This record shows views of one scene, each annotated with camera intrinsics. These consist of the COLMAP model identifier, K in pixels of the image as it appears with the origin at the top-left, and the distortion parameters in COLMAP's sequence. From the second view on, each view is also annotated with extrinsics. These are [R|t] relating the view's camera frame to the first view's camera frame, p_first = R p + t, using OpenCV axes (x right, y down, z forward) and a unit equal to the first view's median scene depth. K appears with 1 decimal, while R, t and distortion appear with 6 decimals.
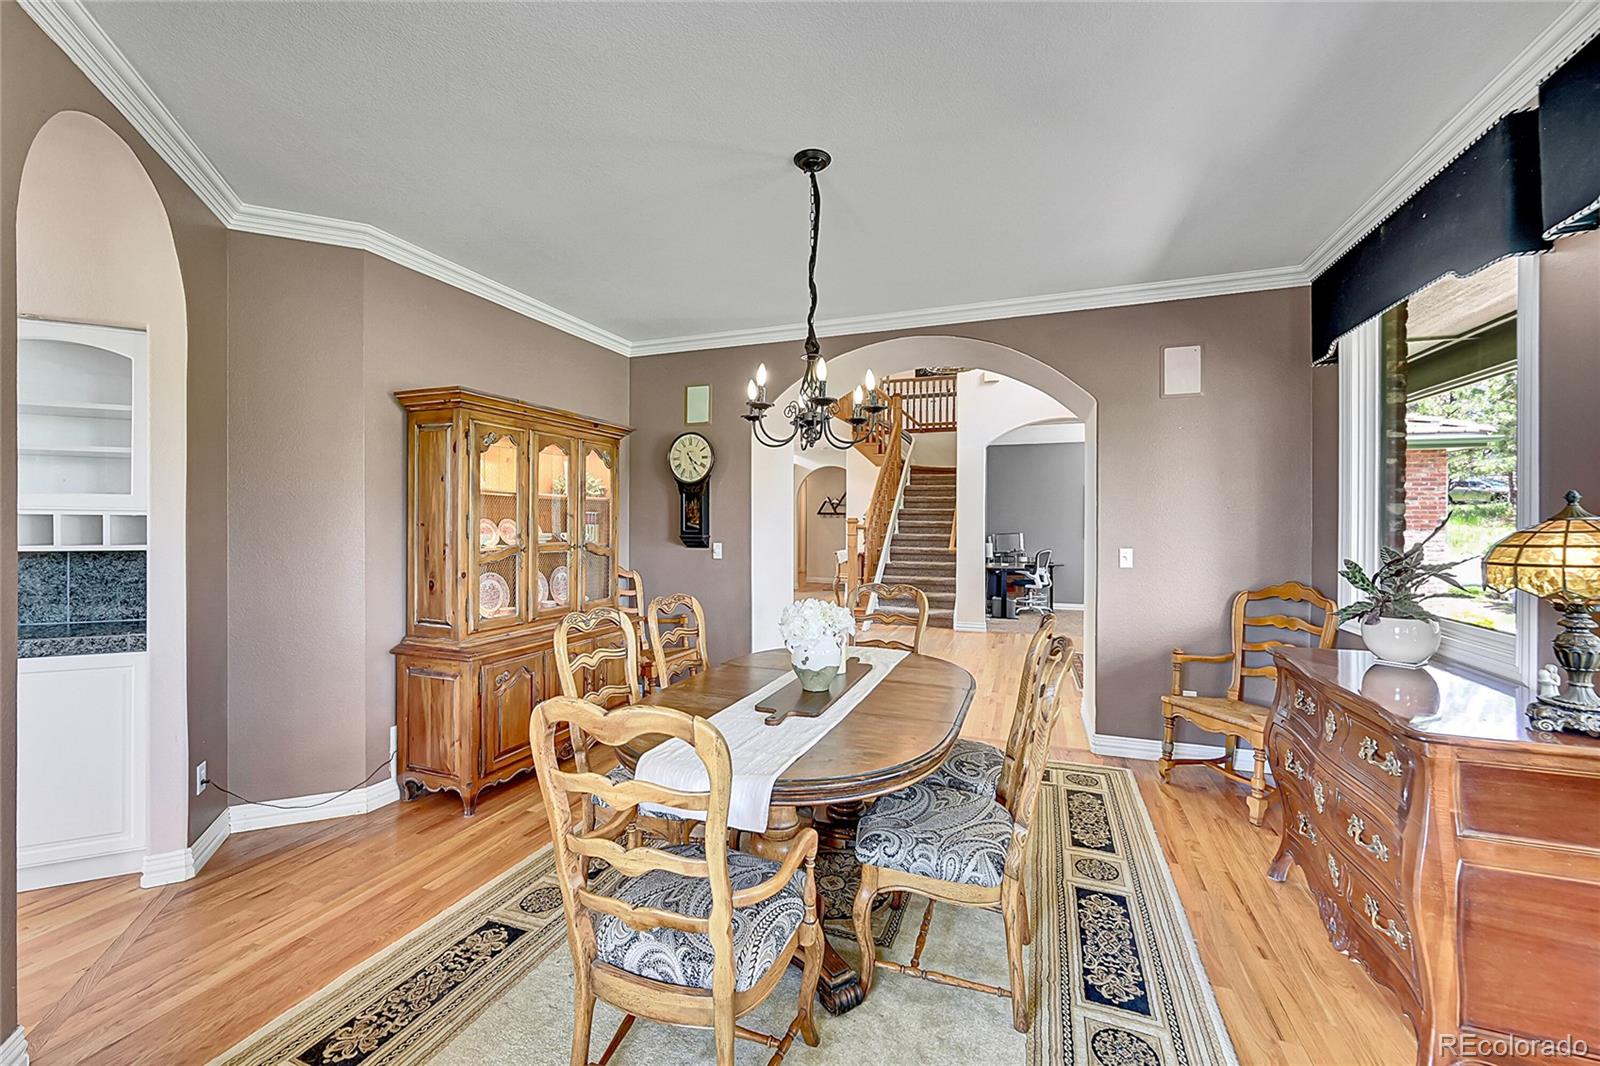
lens RADIAL K [[631.3, 0, 798.4], [0, 631.3, 533.5], [0, 0, 1]] dist [-0.001397, 0.000347]
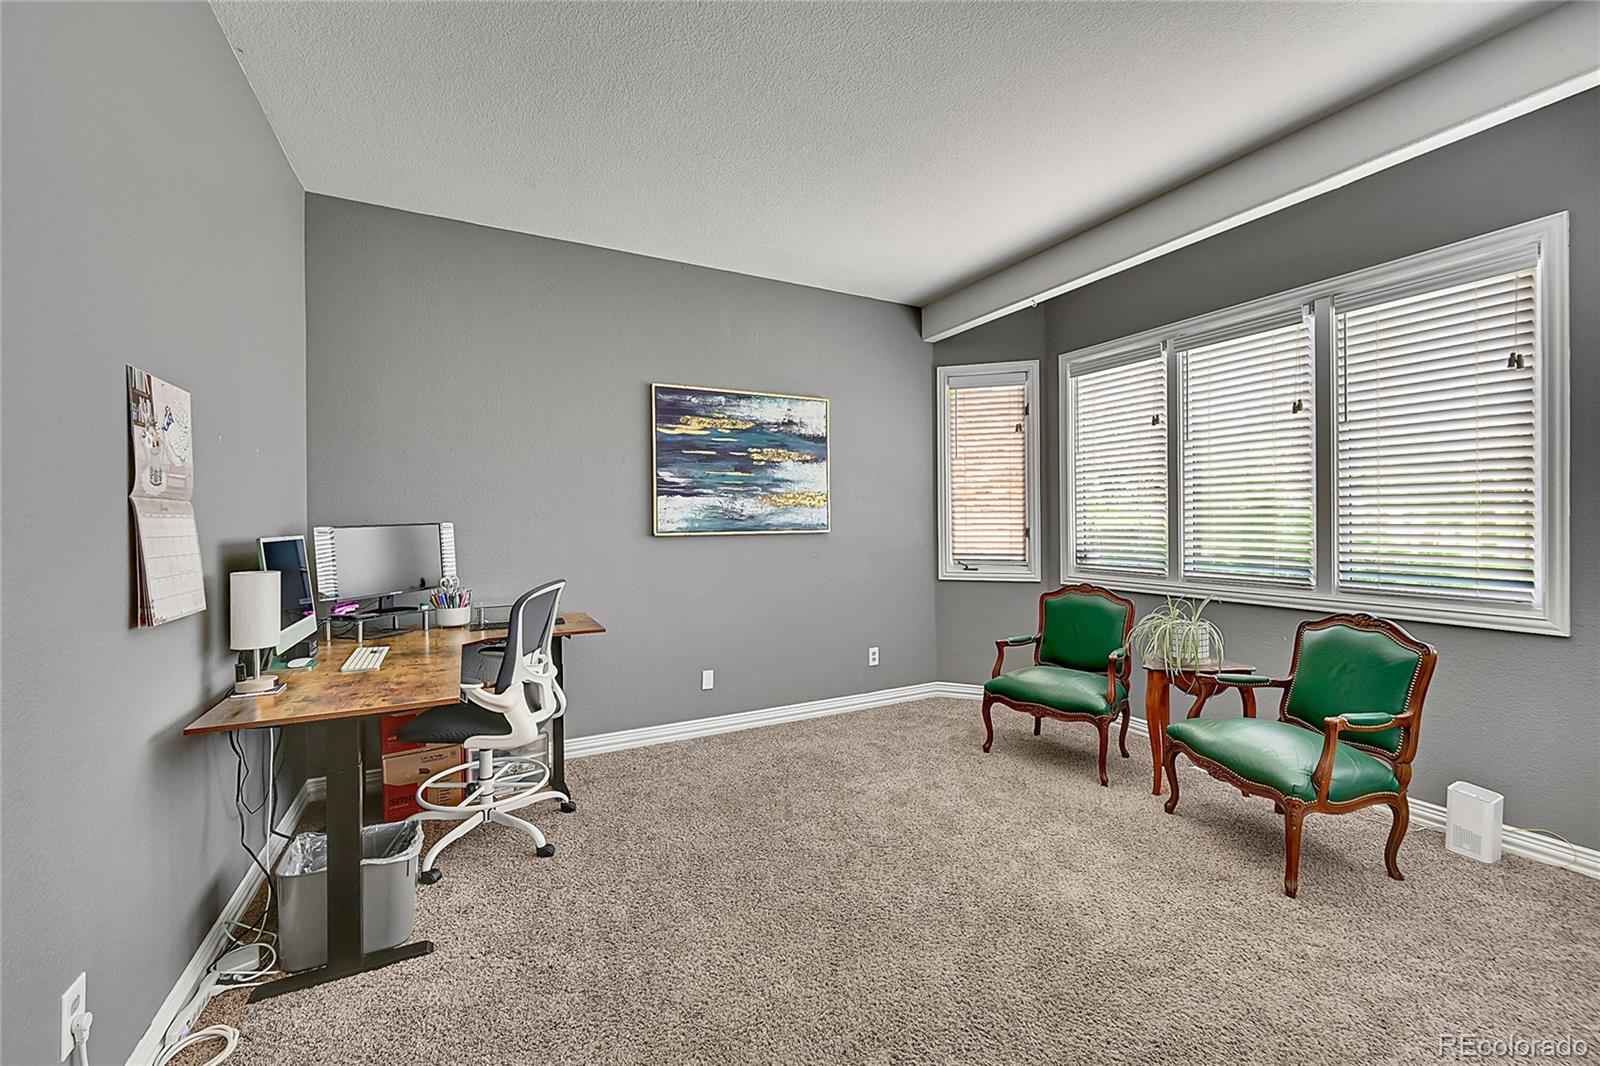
lens RADIAL K [[631.3, 0, 801.9], [0, 631.3, 527.1], [0, 0, 1]] dist [-0.001397, 0.000347]
pose [[0.663134, -0.010759, 0.748423, 0.262509], [0.012661, 0.999915, 0.003156, 0.000462], [-0.748394, 0.007383, 0.663214, 0.737845]]
